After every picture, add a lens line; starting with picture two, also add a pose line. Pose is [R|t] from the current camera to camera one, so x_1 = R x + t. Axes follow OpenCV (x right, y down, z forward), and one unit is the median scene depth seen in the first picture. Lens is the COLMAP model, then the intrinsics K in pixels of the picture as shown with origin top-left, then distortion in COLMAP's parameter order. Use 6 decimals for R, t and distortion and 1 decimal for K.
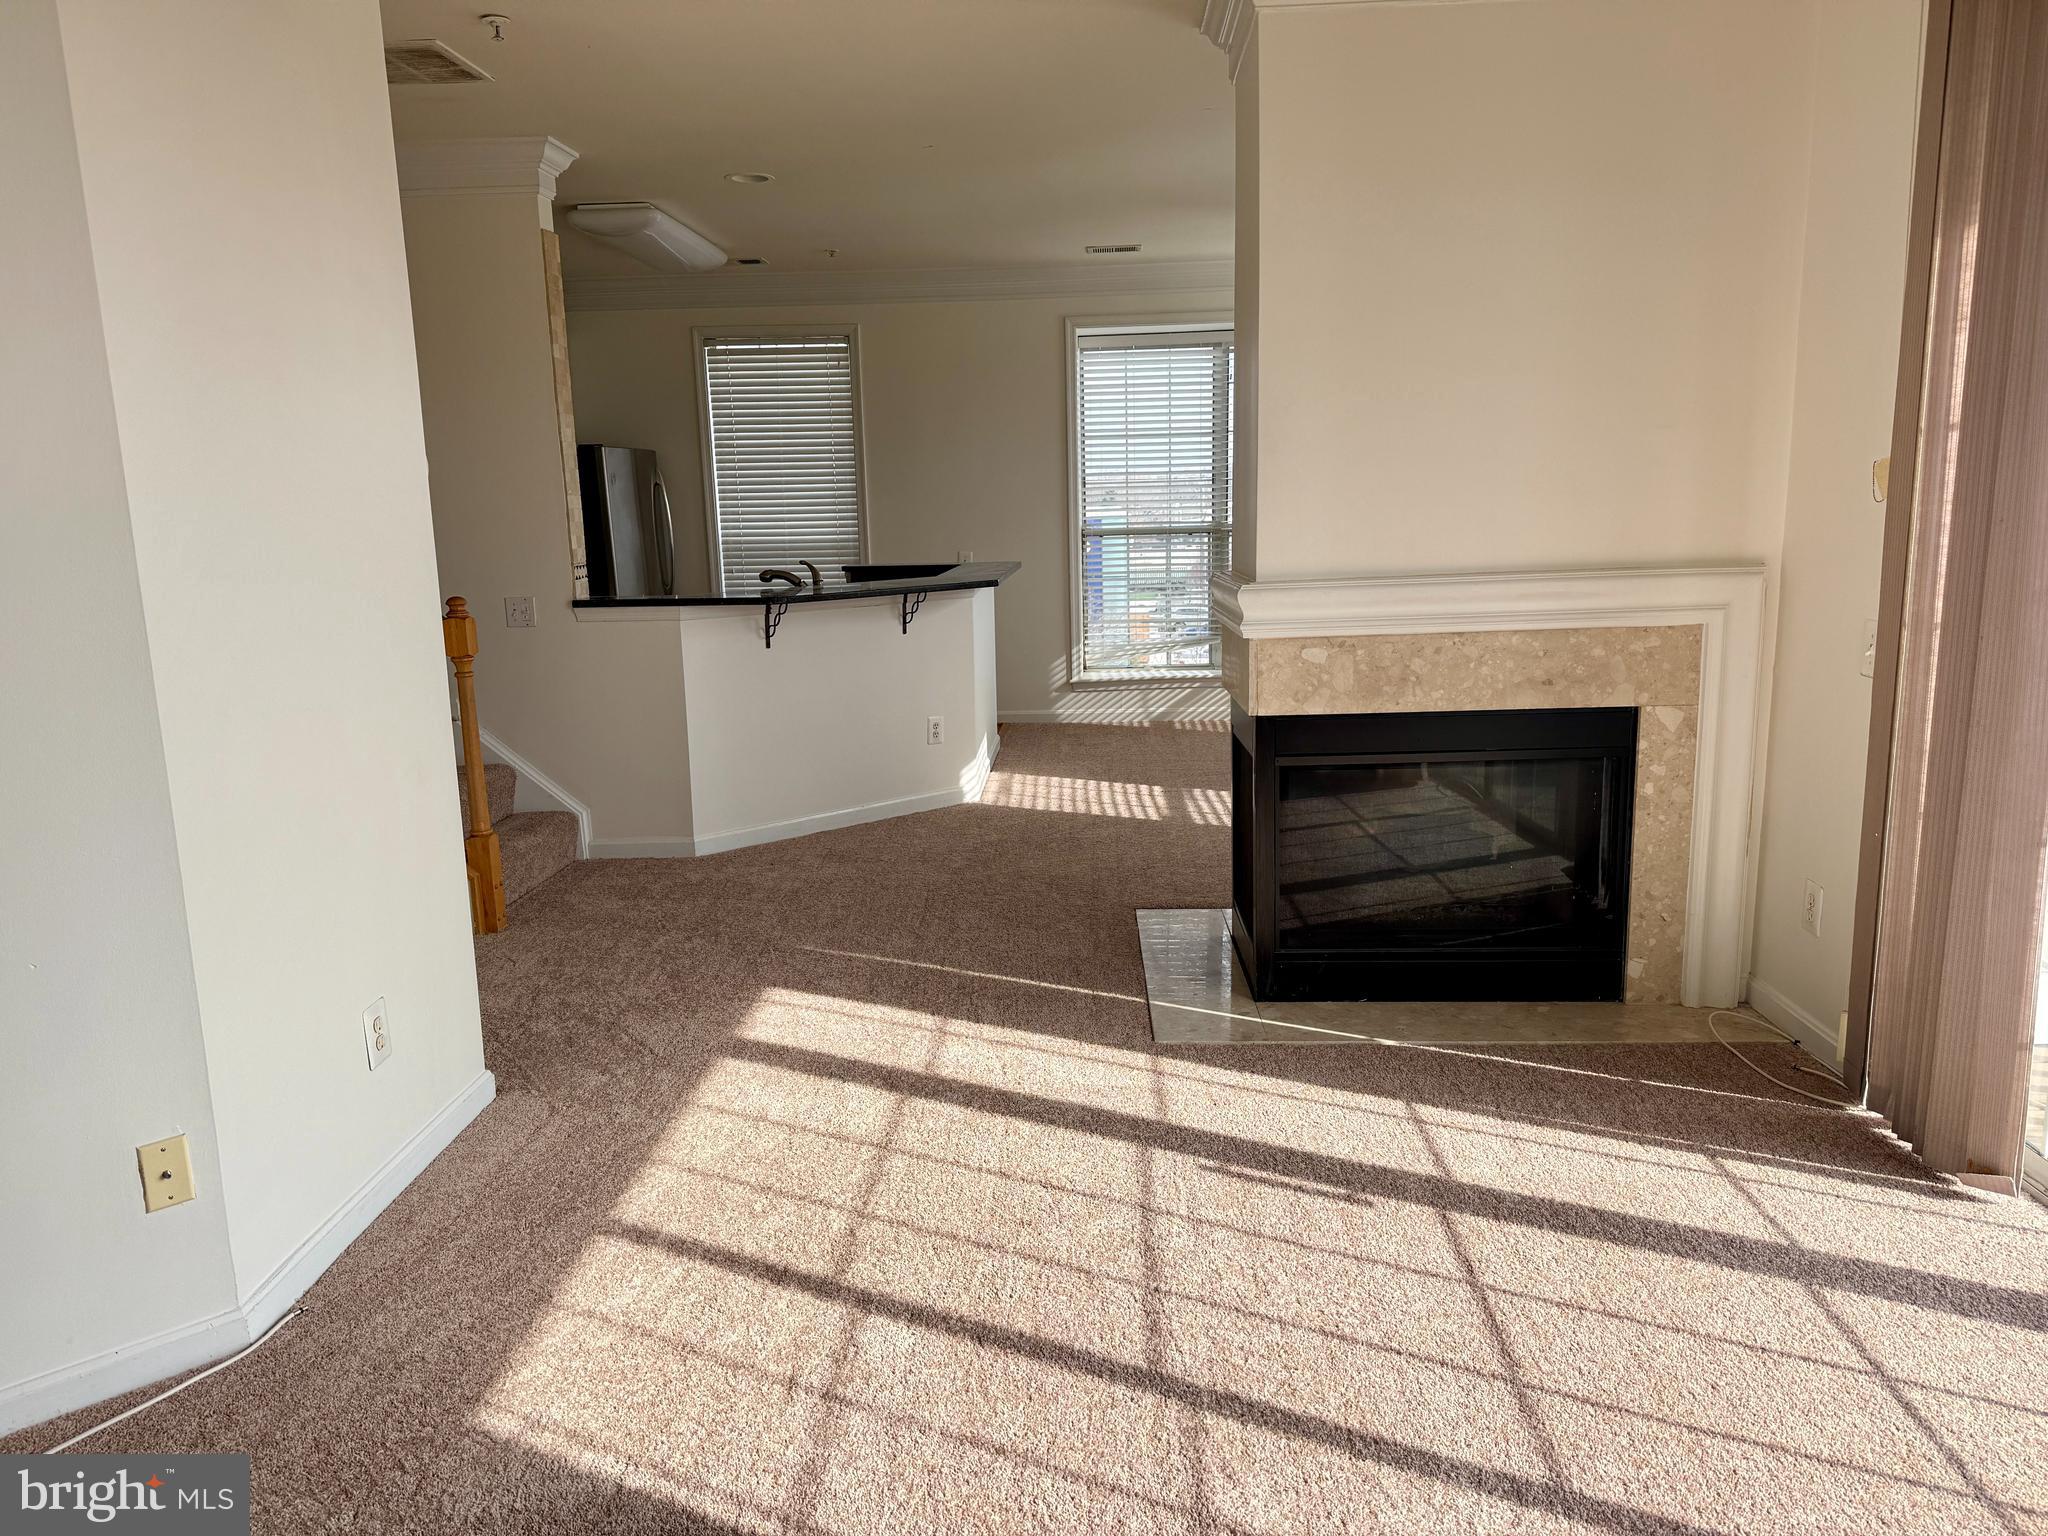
lens RADIAL K [[1435.1, 0, 1032.0], [0, 1435.1, 775.6], [0, 0, 1]] dist [0.138013, -0.207325]
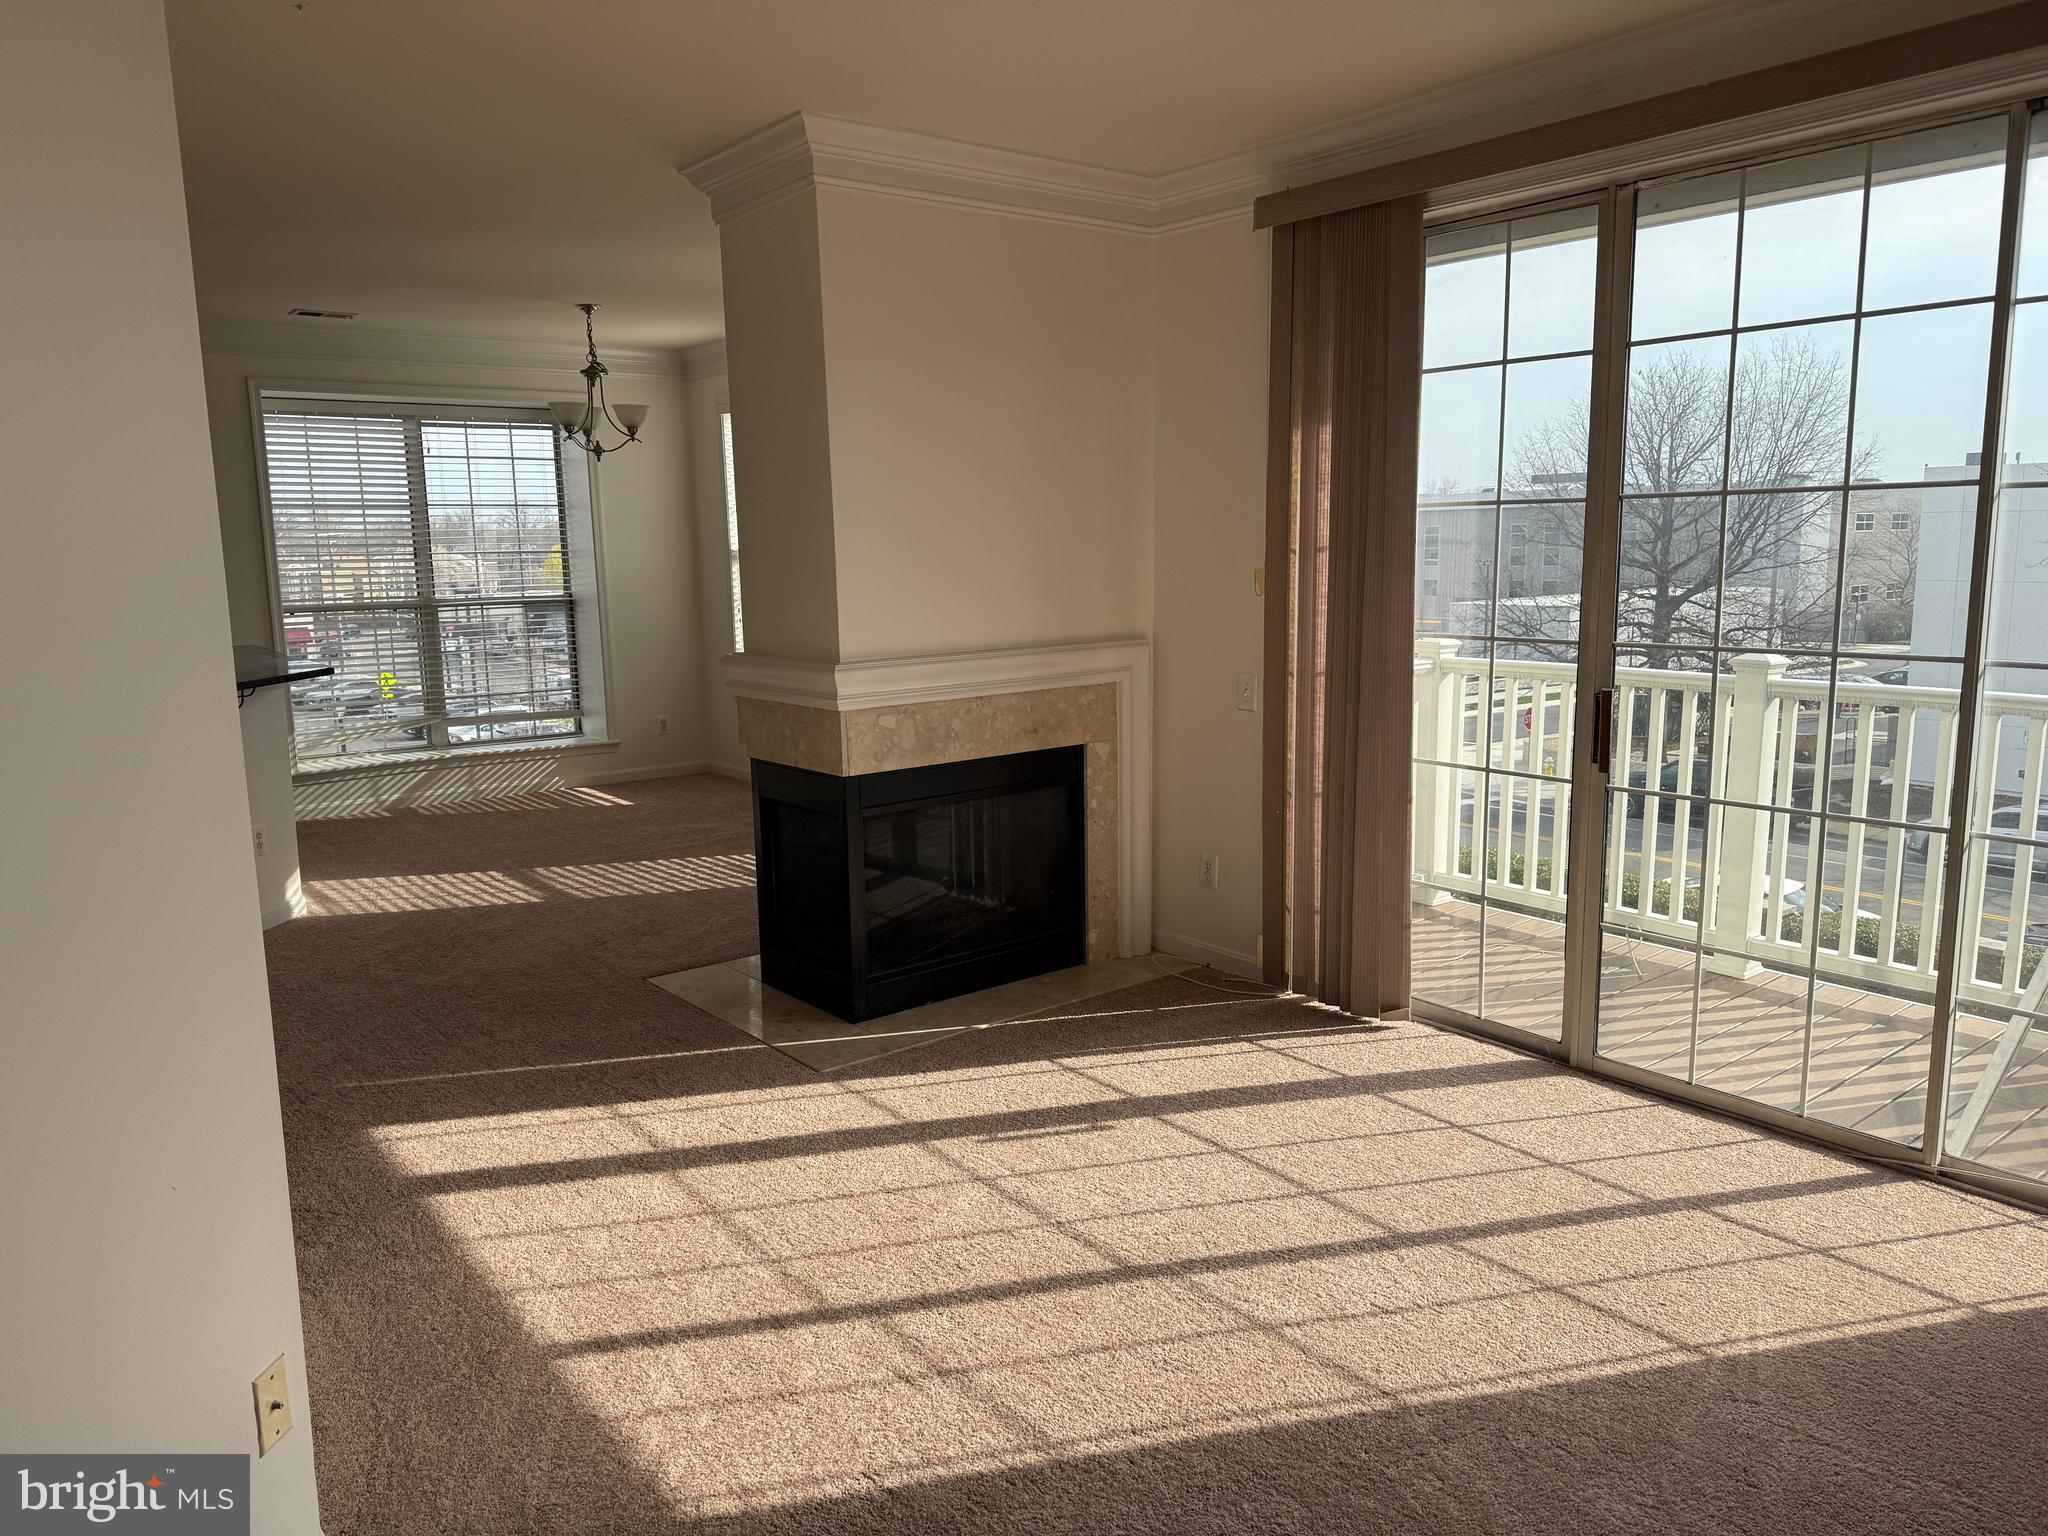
lens RADIAL K [[1435.1, 0, 1032.0], [0, 1435.1, 775.6], [0, 0, 1]] dist [0.138013, -0.207325]
pose [[0.752663, -0.093548, 0.651726, -0.512156], [0.120767, 0.992676, 0.003016, -0.028768], [-0.647235, 0.076437, 0.758449, 0.020312]]
